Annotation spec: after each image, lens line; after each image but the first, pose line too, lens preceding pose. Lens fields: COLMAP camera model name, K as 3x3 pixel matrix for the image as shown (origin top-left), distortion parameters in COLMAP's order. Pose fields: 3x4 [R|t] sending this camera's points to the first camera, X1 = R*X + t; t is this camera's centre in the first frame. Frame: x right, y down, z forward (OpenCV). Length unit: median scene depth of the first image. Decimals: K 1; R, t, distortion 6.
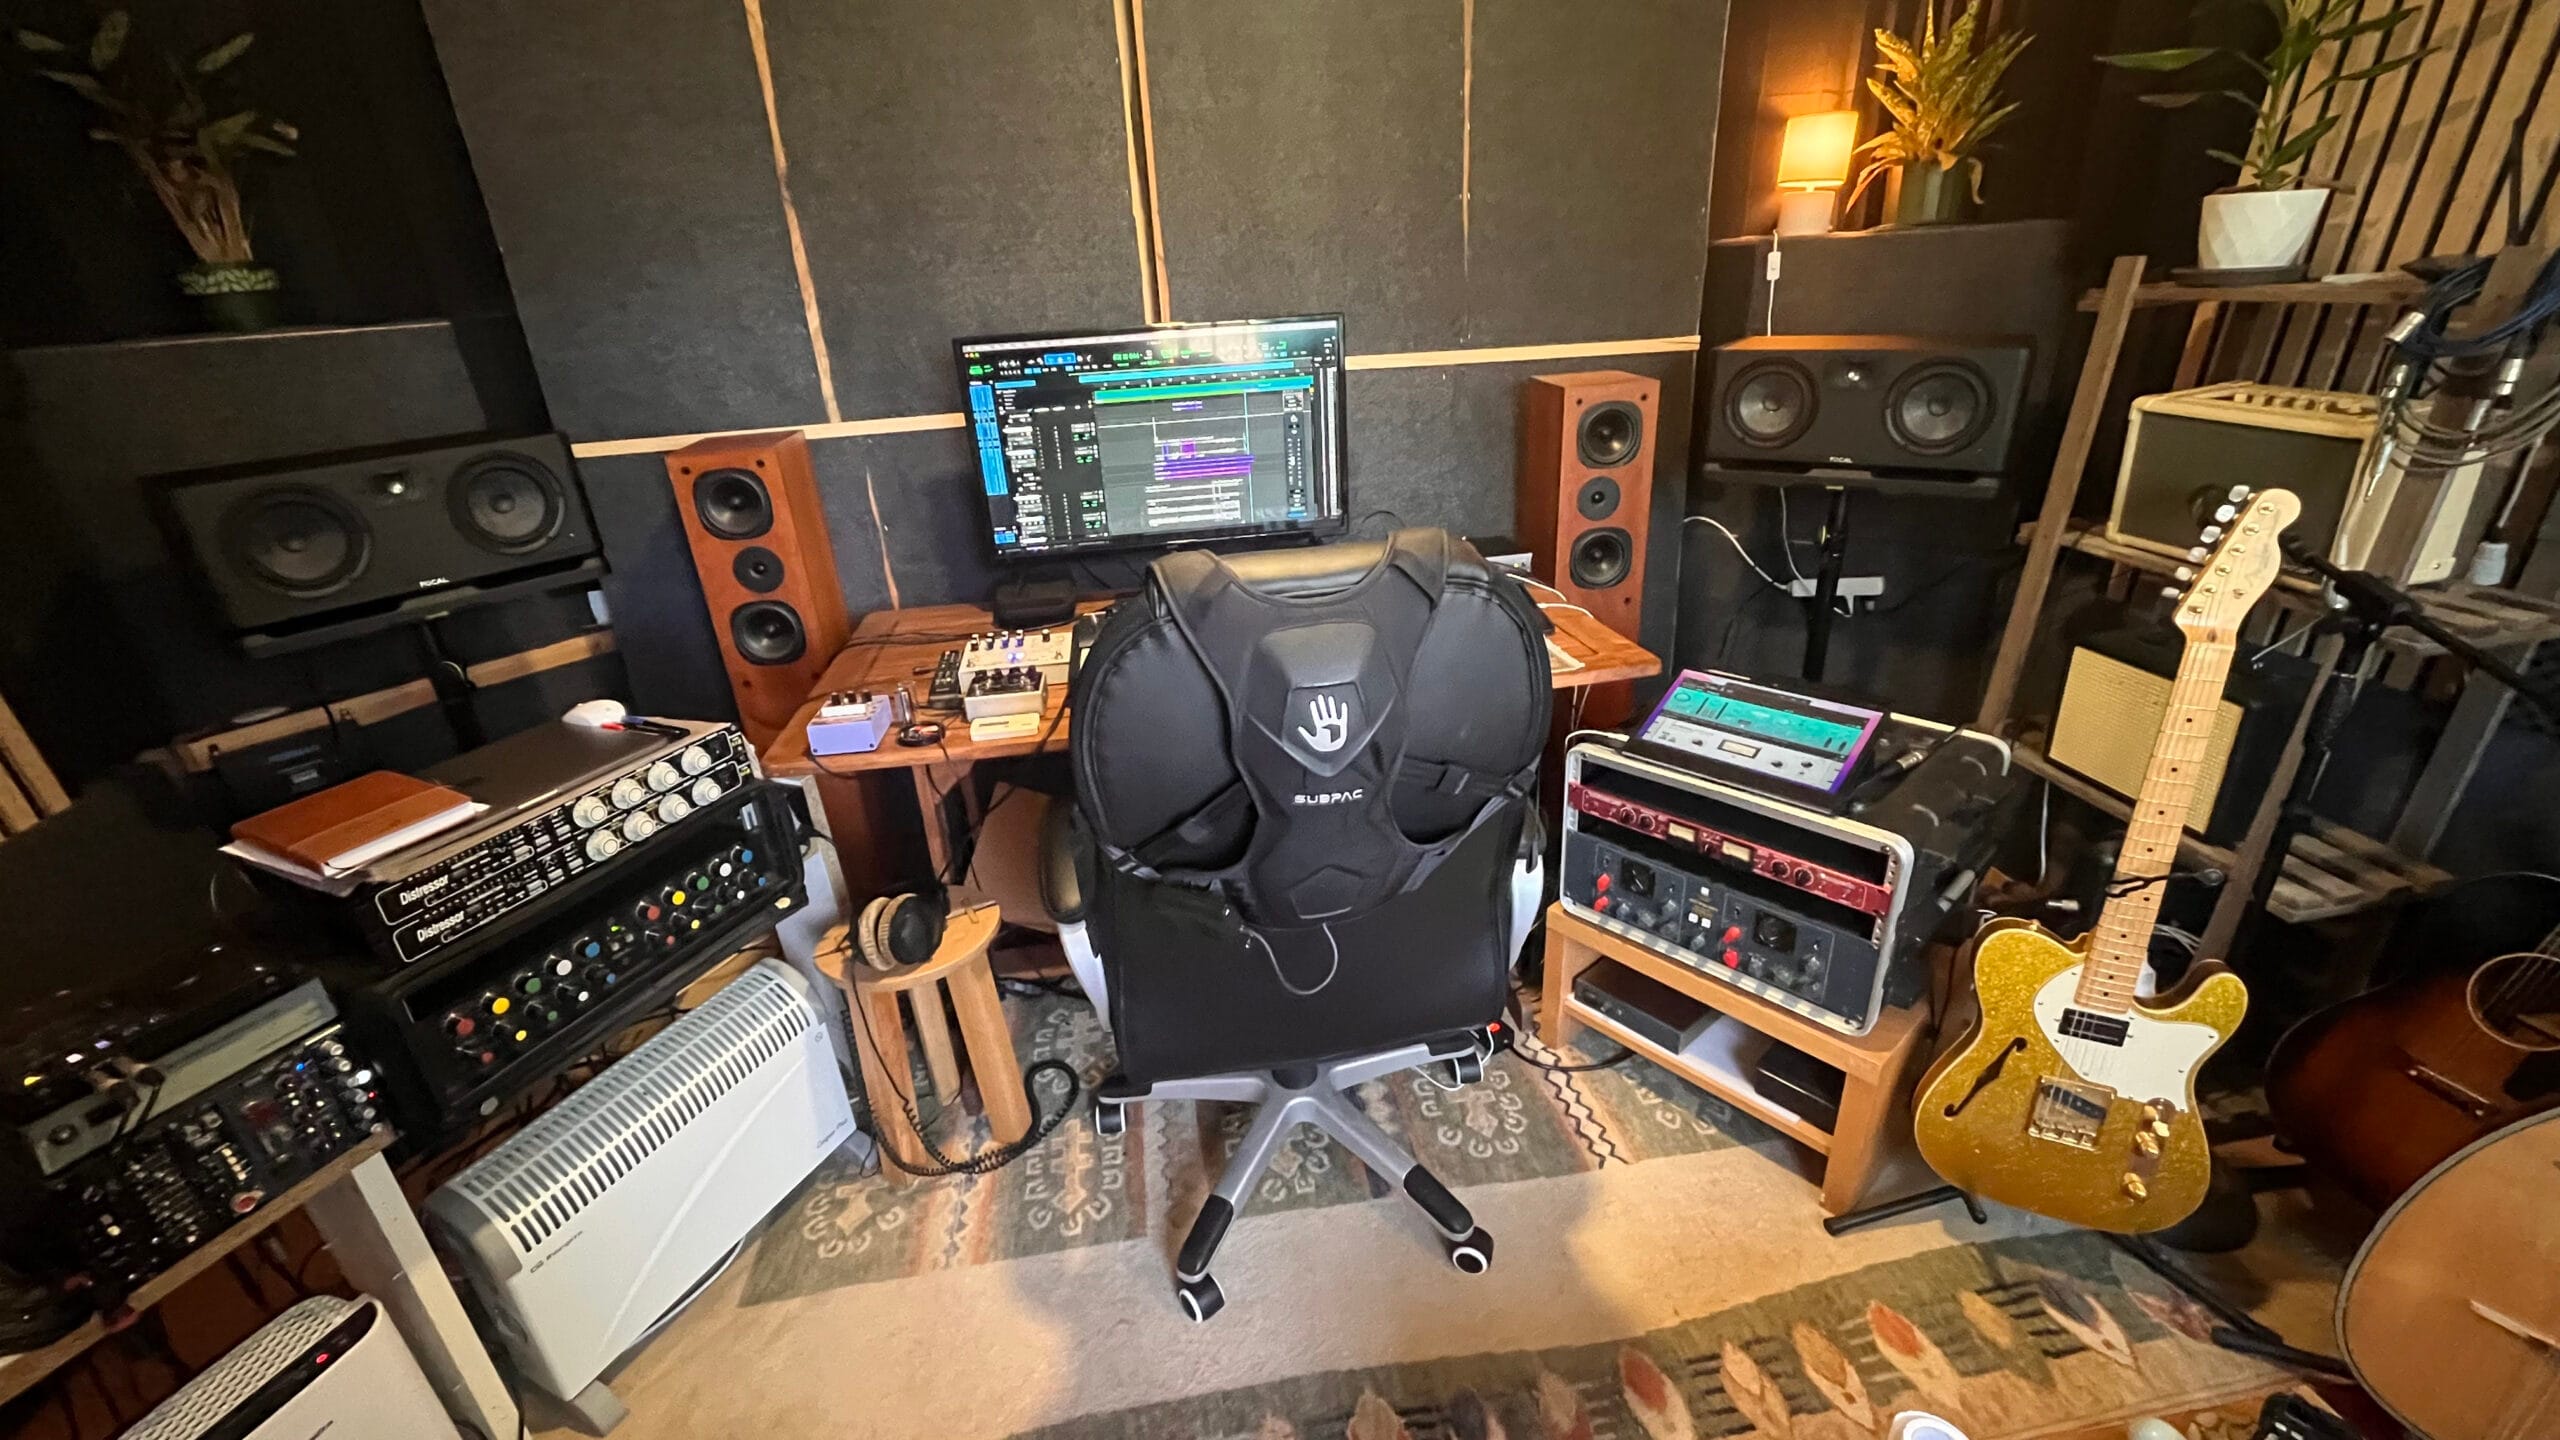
lens RADIAL K [[1030.2, 0, 1264.2], [0, 1030.2, 724.1], [0, 0, 1]] dist [-0.001946, -0.000091]
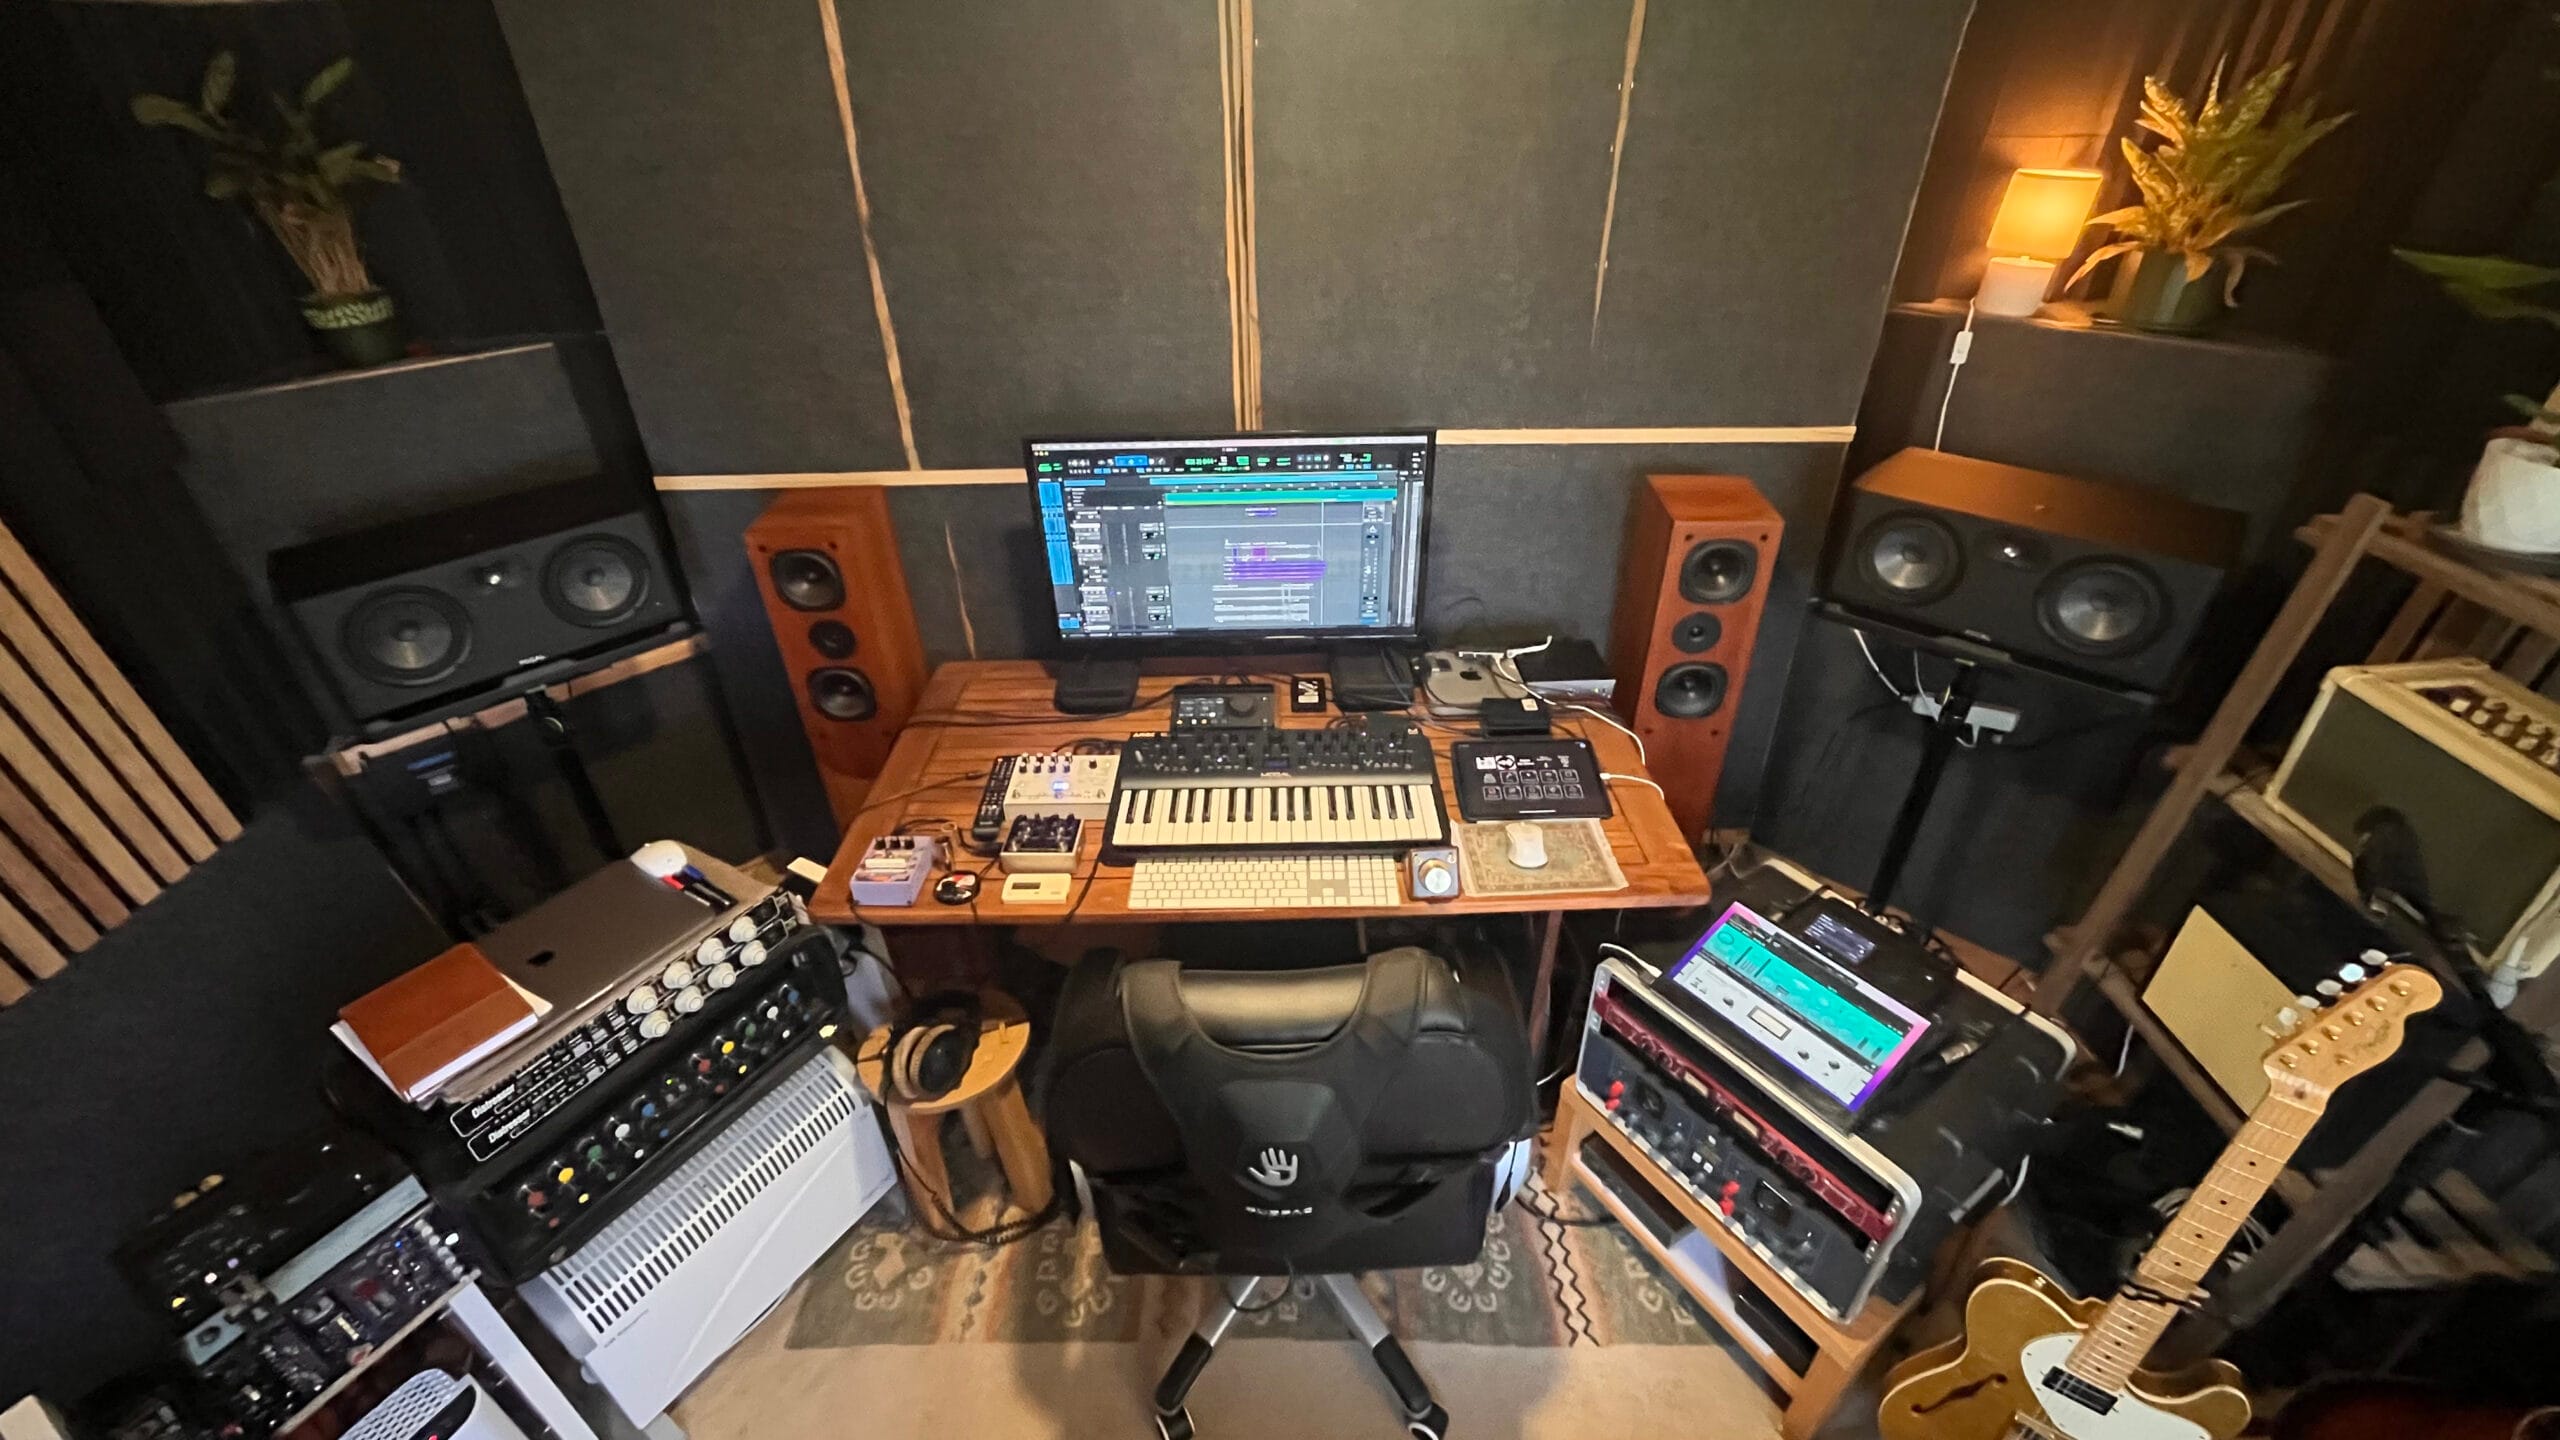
lens RADIAL K [[1030.2, 0, 1265.1], [0, 1030.2, 724.6], [0, 0, 1]] dist [-0.001946, -0.000091]
pose [[0.988470, 0.109720, -0.104345, 0.054372], [-0.090480, 0.980586, 0.173967, -0.306988], [0.121407, -0.162520, 0.979208, 0.039554]]
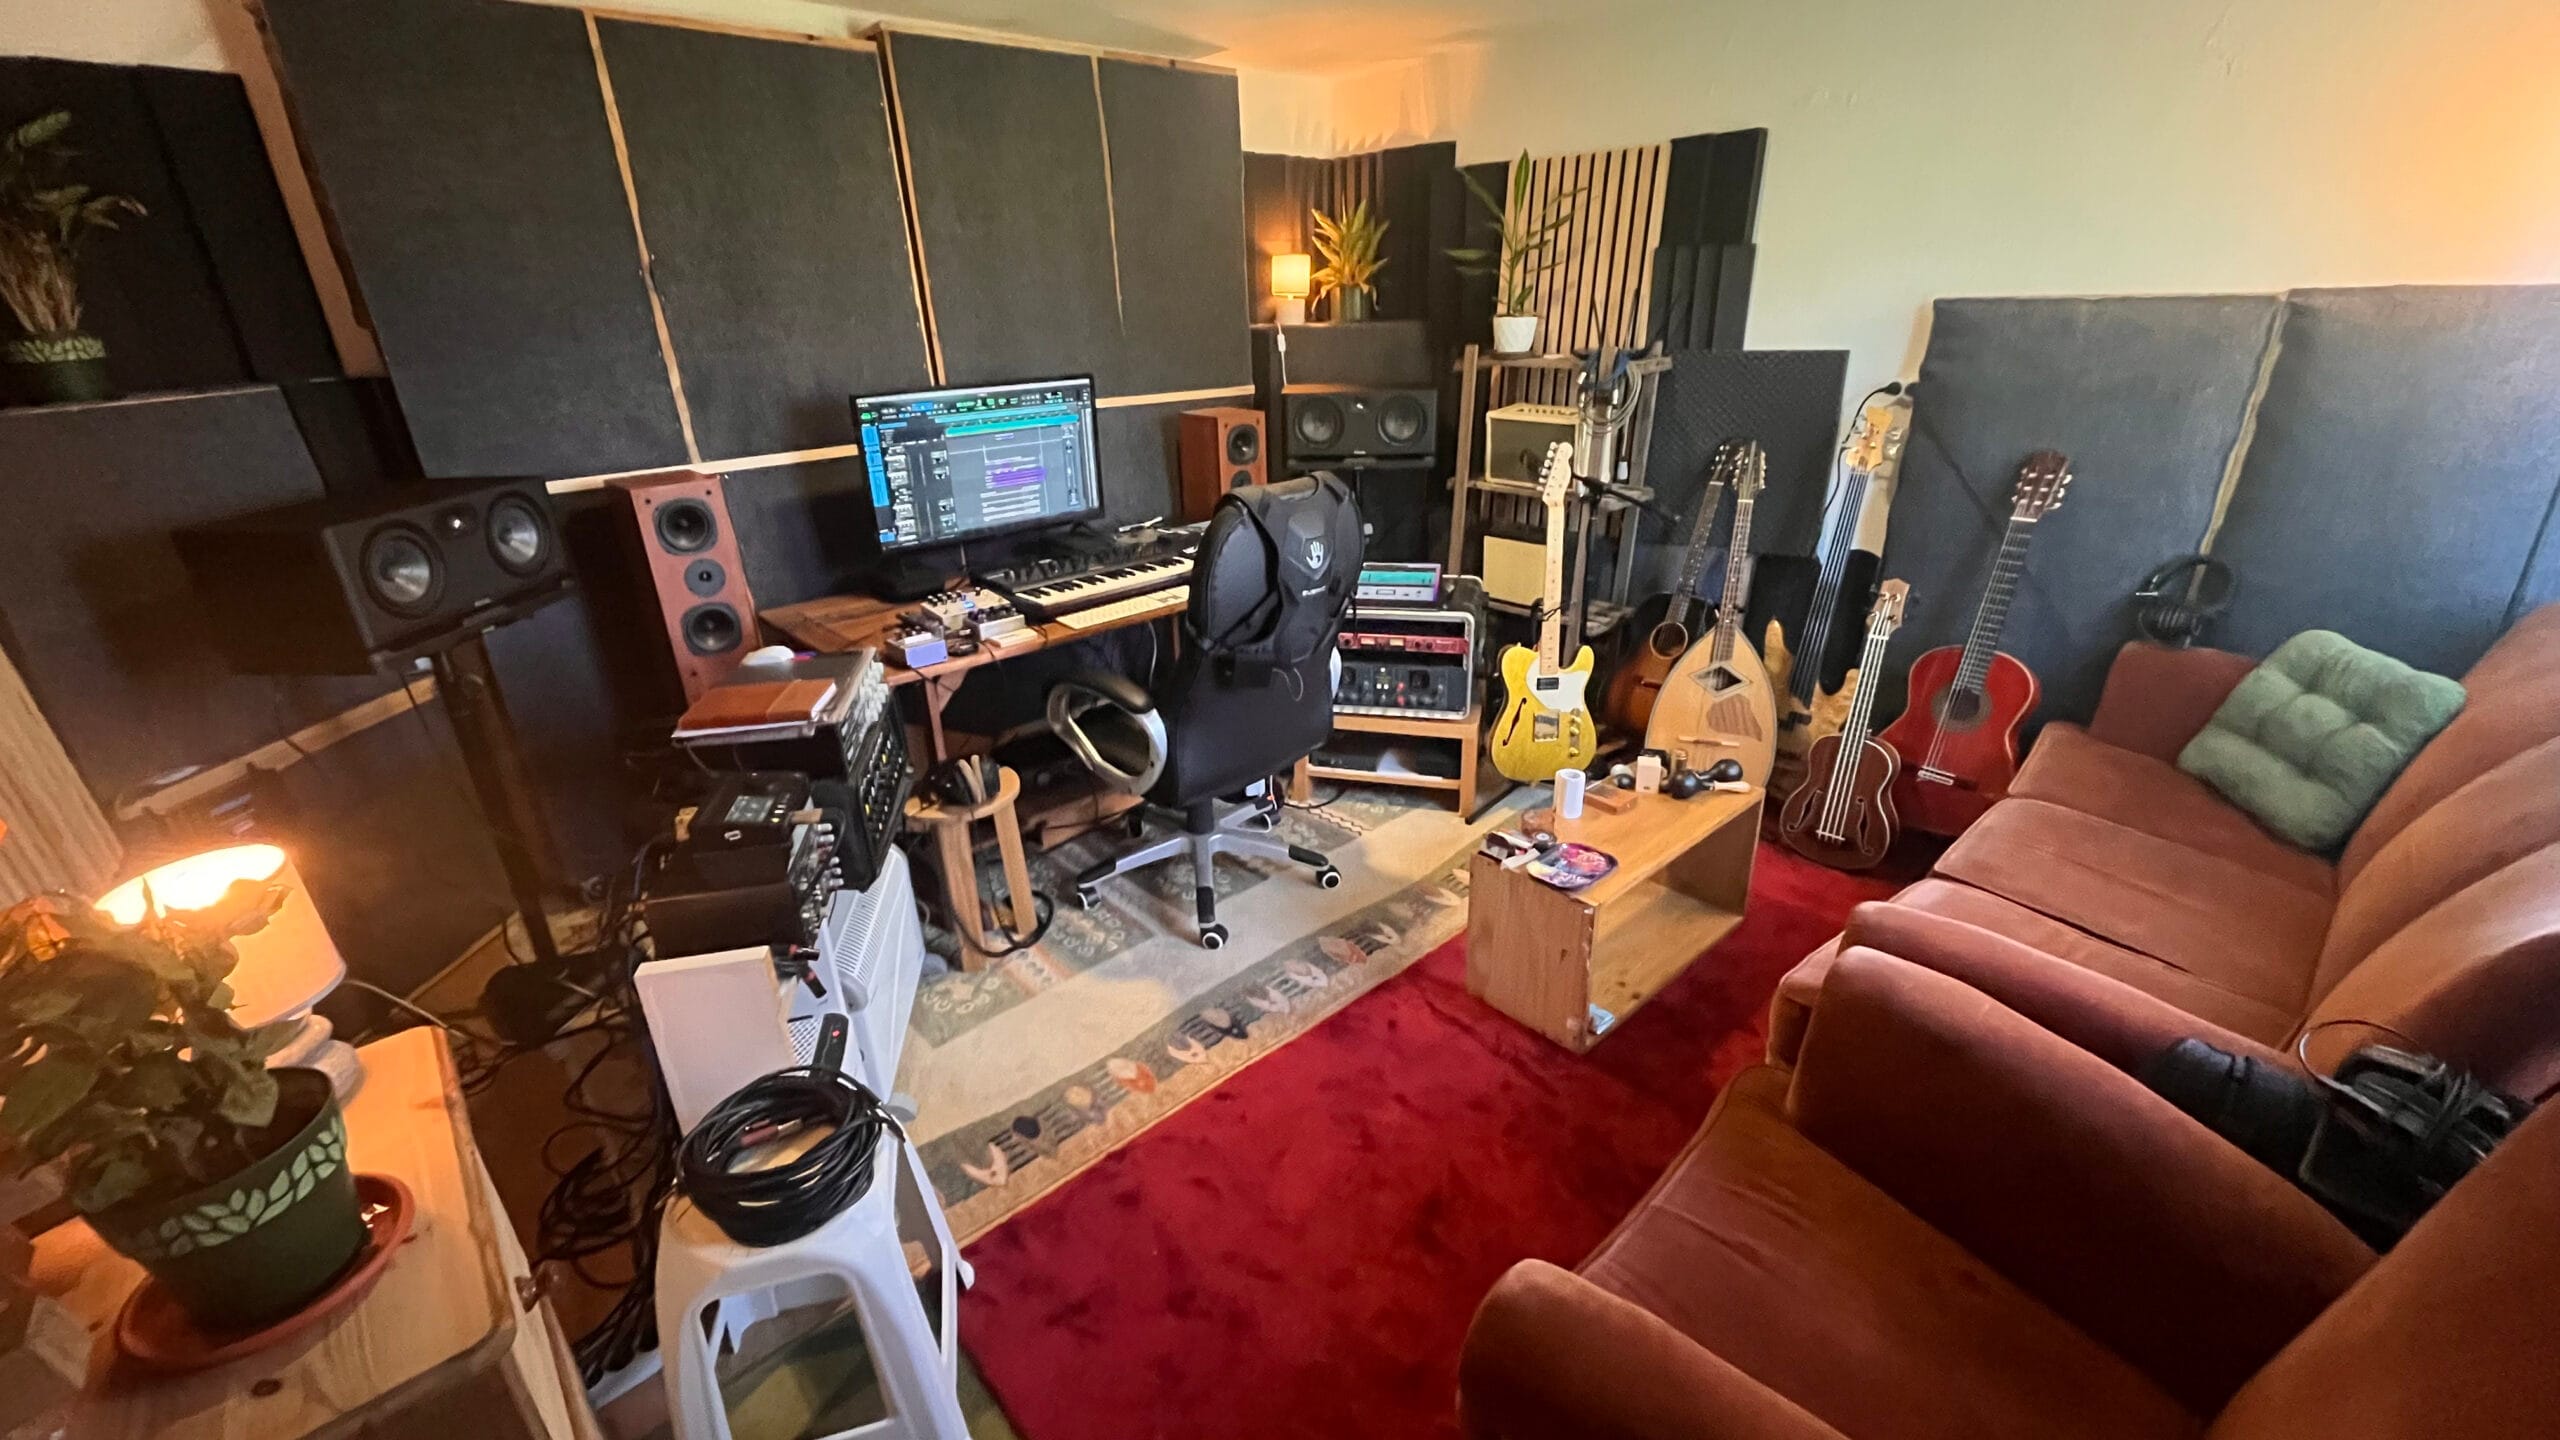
lens RADIAL K [[1030.2, 0, 1260.9], [0, 1030.2, 723.2], [0, 0, 1]] dist [-0.001946, -0.000091]
pose [[0.833456, -0.182614, 0.521539, -0.663840], [0.205637, 0.978528, 0.014005, 0.157936], [-0.512898, 0.095575, 0.853113, -0.435077]]
